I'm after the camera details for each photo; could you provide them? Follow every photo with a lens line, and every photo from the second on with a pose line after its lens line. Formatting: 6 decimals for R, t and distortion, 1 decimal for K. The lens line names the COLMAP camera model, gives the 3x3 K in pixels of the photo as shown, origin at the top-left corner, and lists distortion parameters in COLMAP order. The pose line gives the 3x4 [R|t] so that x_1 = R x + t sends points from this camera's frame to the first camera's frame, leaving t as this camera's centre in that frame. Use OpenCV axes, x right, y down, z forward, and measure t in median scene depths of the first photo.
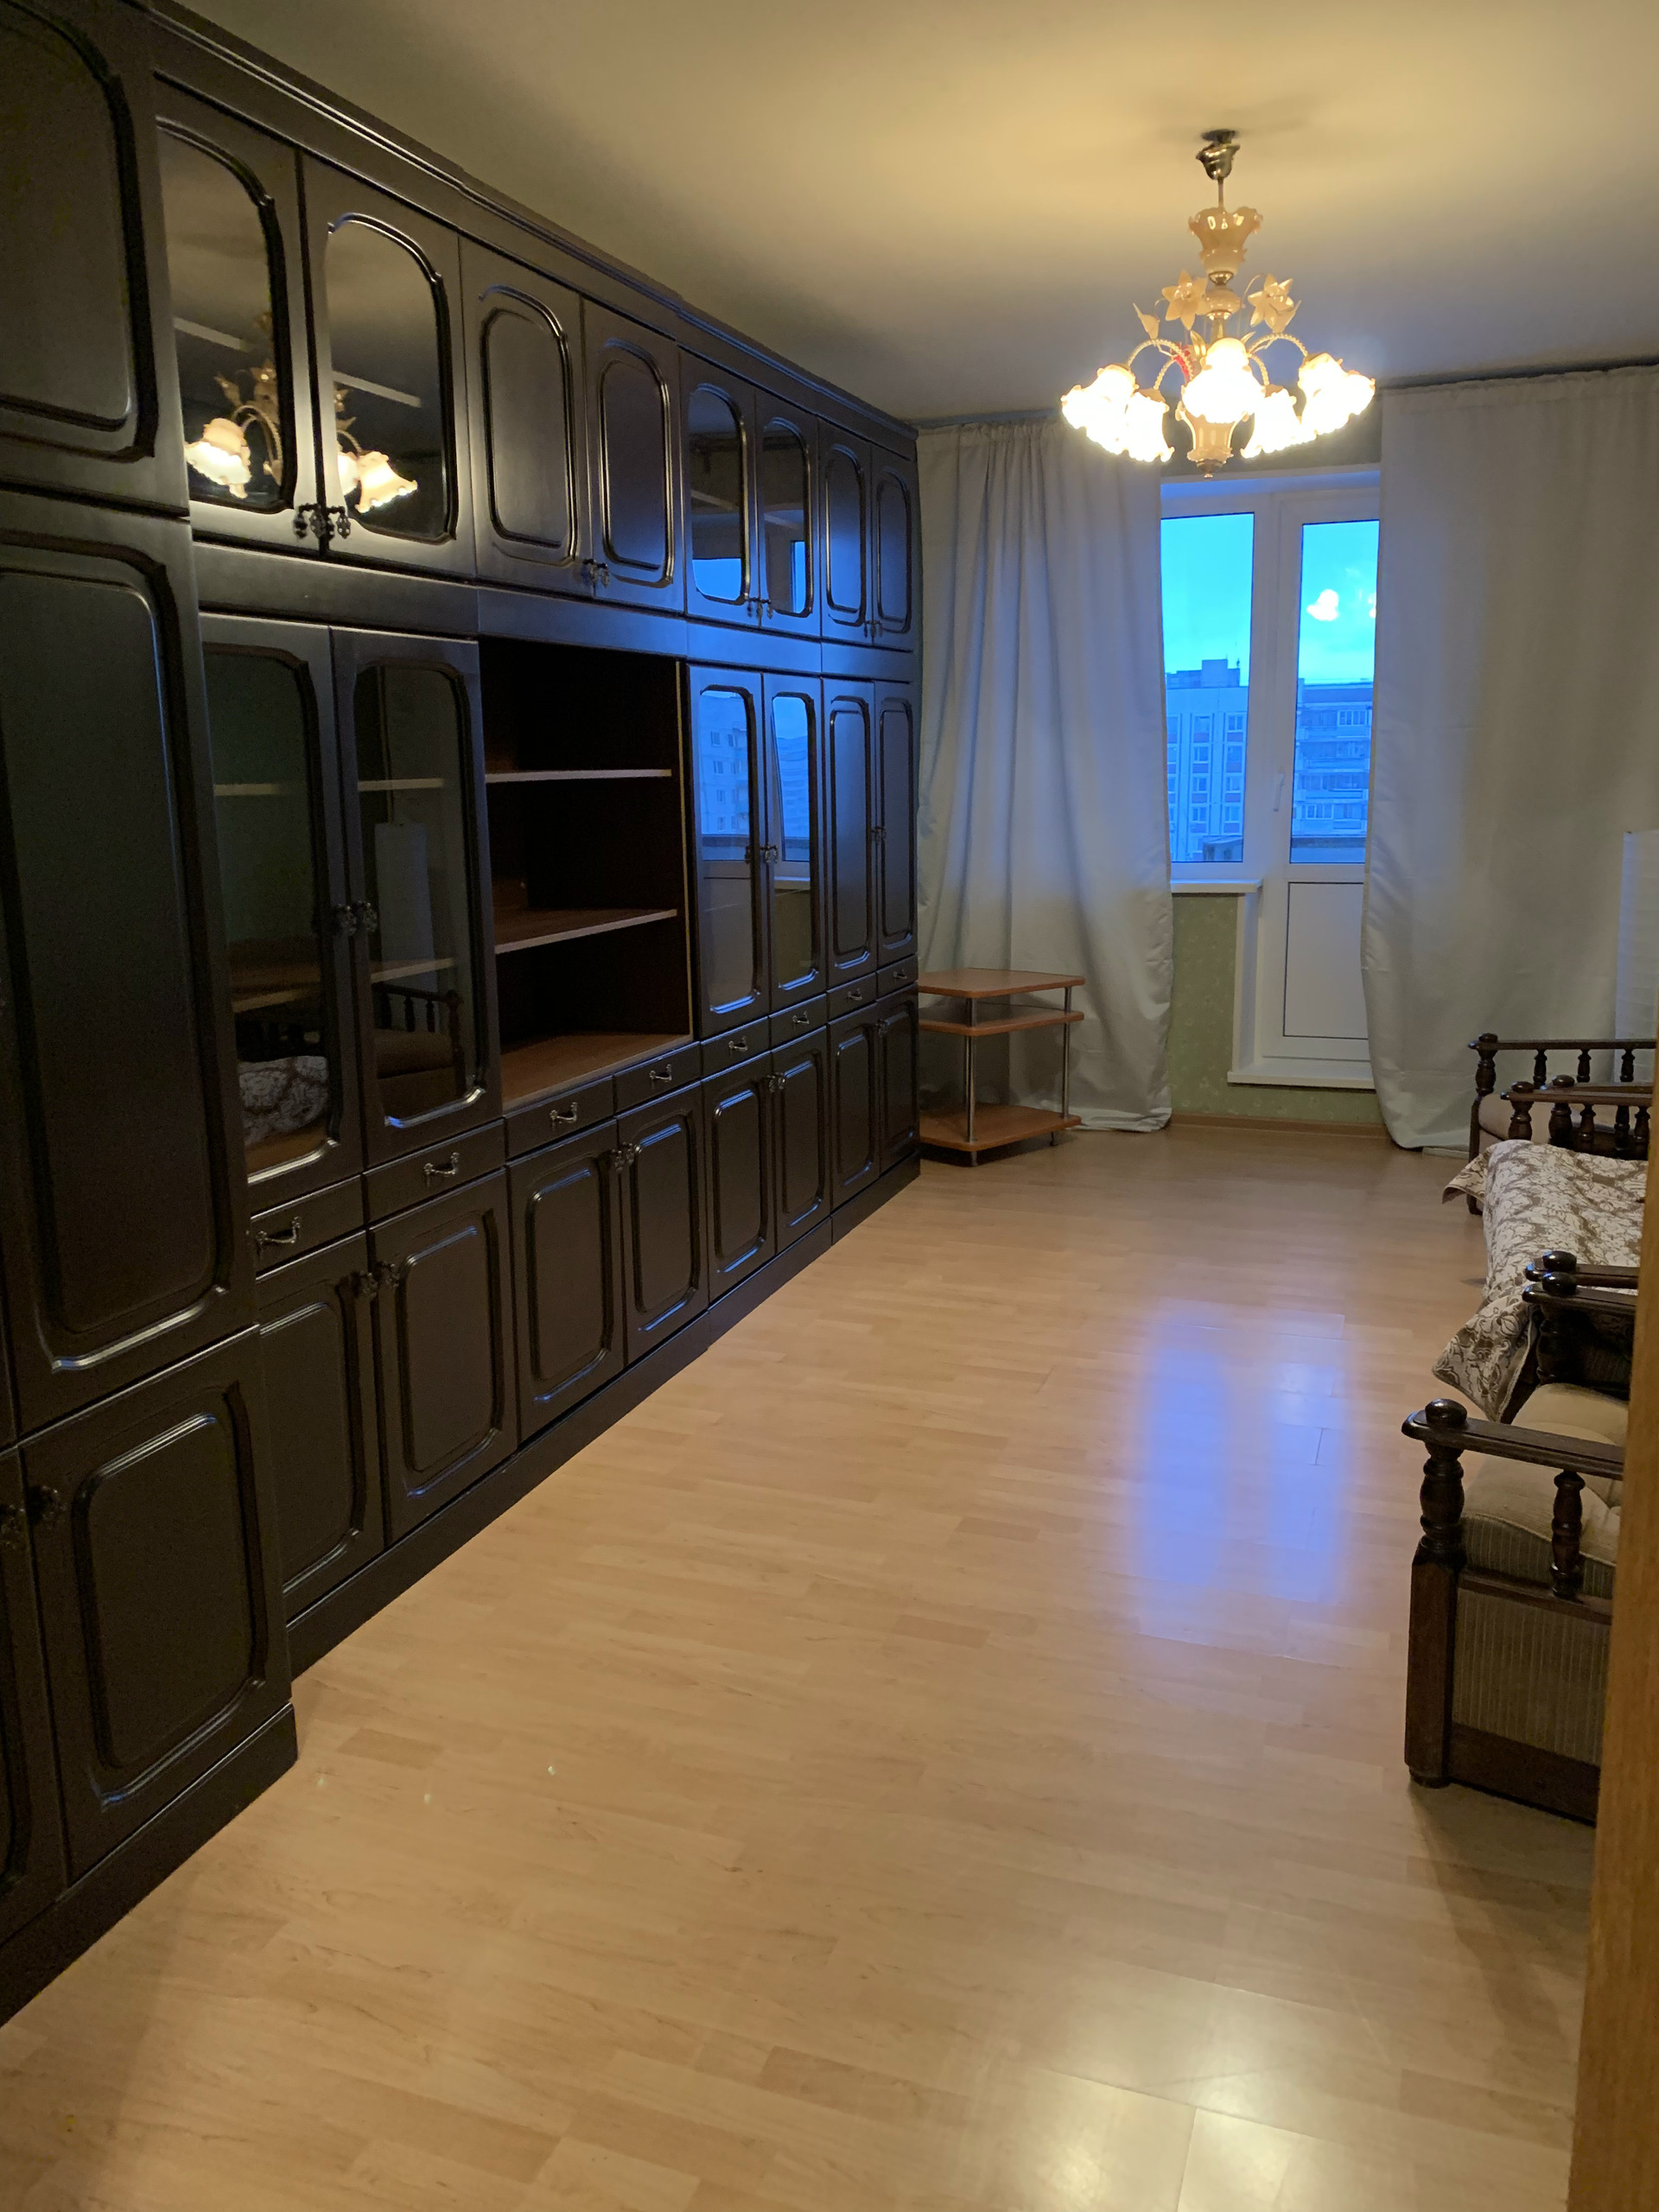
lens RADIAL K [[1704.7, 0, 834.2], [0, 1704.7, 1112.1], [0, 0, 1]] dist [0.053730, -0.033697]
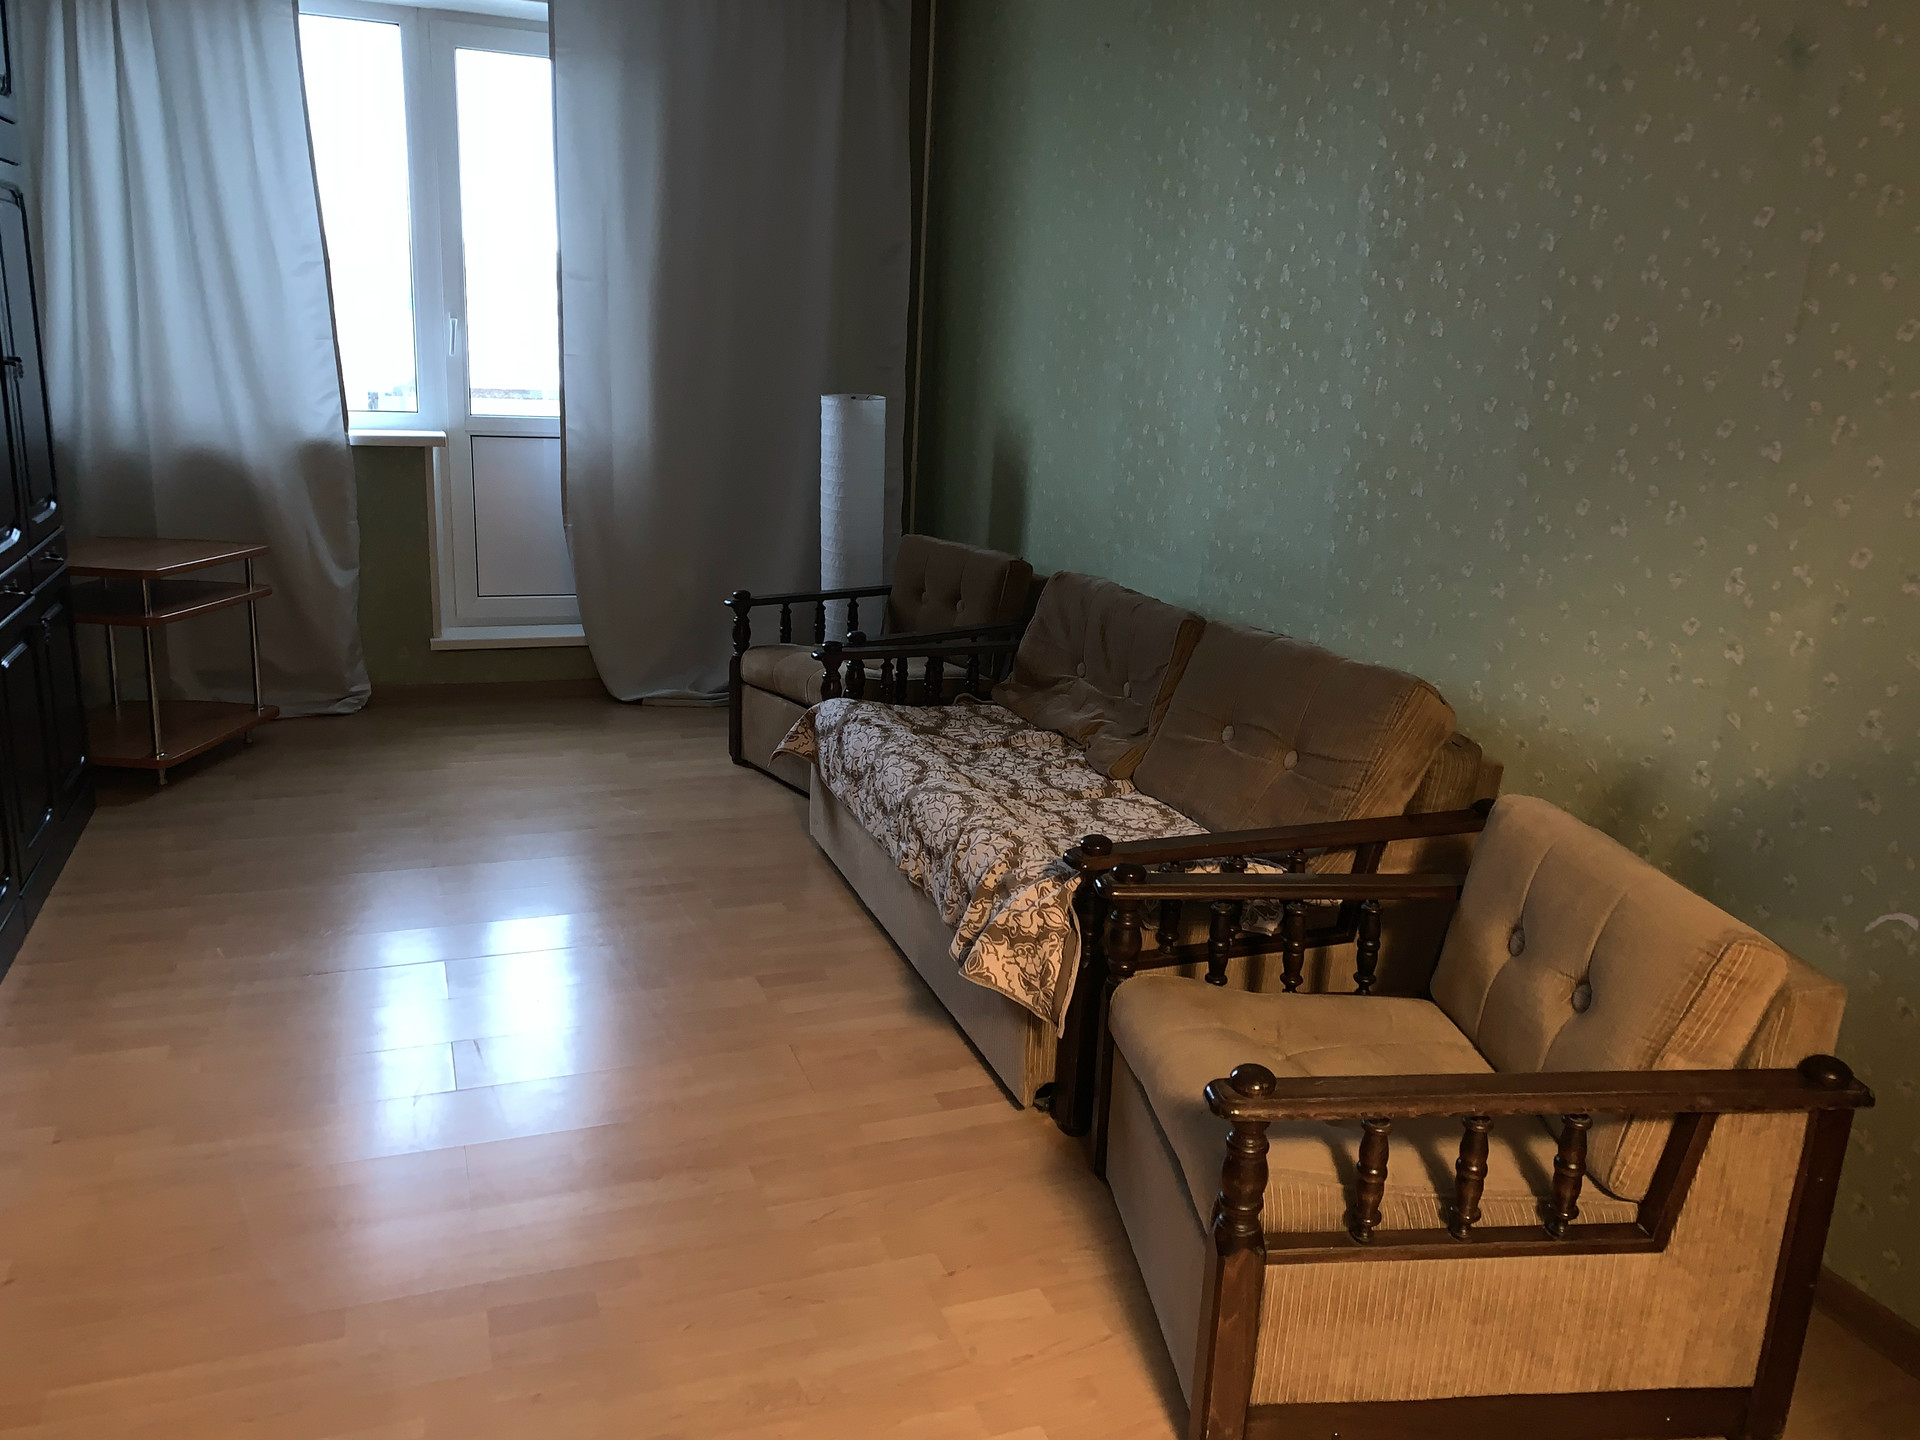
lens RADIAL K [[1479.7, 0, 960.0], [0, 1479.7, 720.0], [0, 0, 1]] dist [0.053730, -0.033697]
pose [[0.754290, -0.117261, 0.645985, -0.085926], [0.076473, 0.992916, 0.090943, -0.033154], [-0.652073, -0.019197, 0.757913, 0.203457]]
